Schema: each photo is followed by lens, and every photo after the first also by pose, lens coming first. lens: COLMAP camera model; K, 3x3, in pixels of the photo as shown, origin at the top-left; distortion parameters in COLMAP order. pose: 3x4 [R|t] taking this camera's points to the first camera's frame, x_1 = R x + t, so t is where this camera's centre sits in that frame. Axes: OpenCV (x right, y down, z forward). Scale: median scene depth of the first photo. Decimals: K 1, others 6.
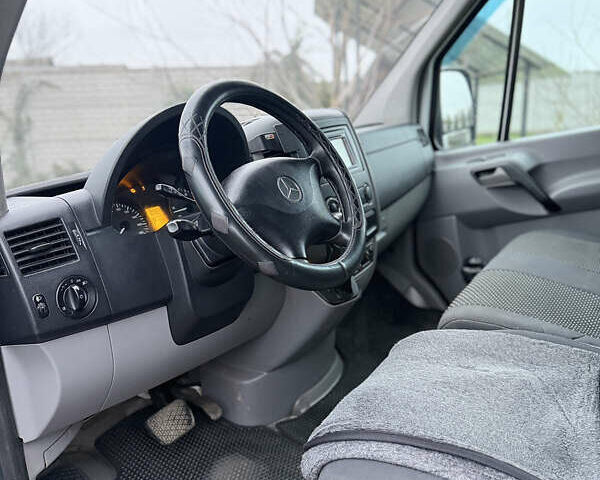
lens RADIAL K [[560.9, 0, 300.0], [0, 560.9, 240.0], [0, 0, 1]] dist [0.196404, -0.383861]
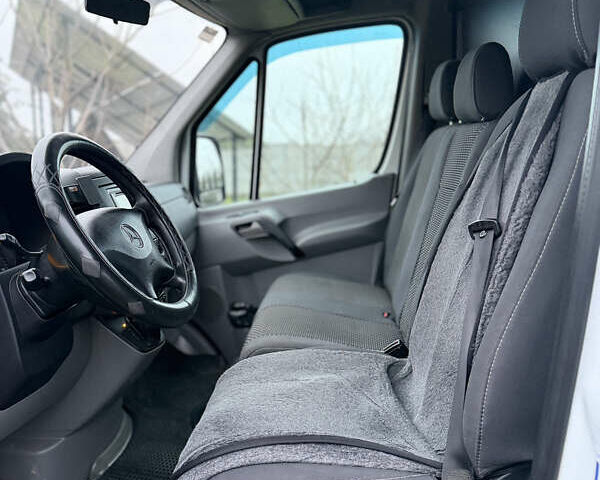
lens RADIAL K [[560.9, 0, 300.0], [0, 560.9, 240.0], [0, 0, 1]] dist [0.196404, -0.383861]
pose [[0.876535, -0.028284, 0.480506, -0.123448], [0.079199, 0.993141, -0.086016, 0.016044], [-0.474777, 0.113451, 0.872763, -0.038945]]
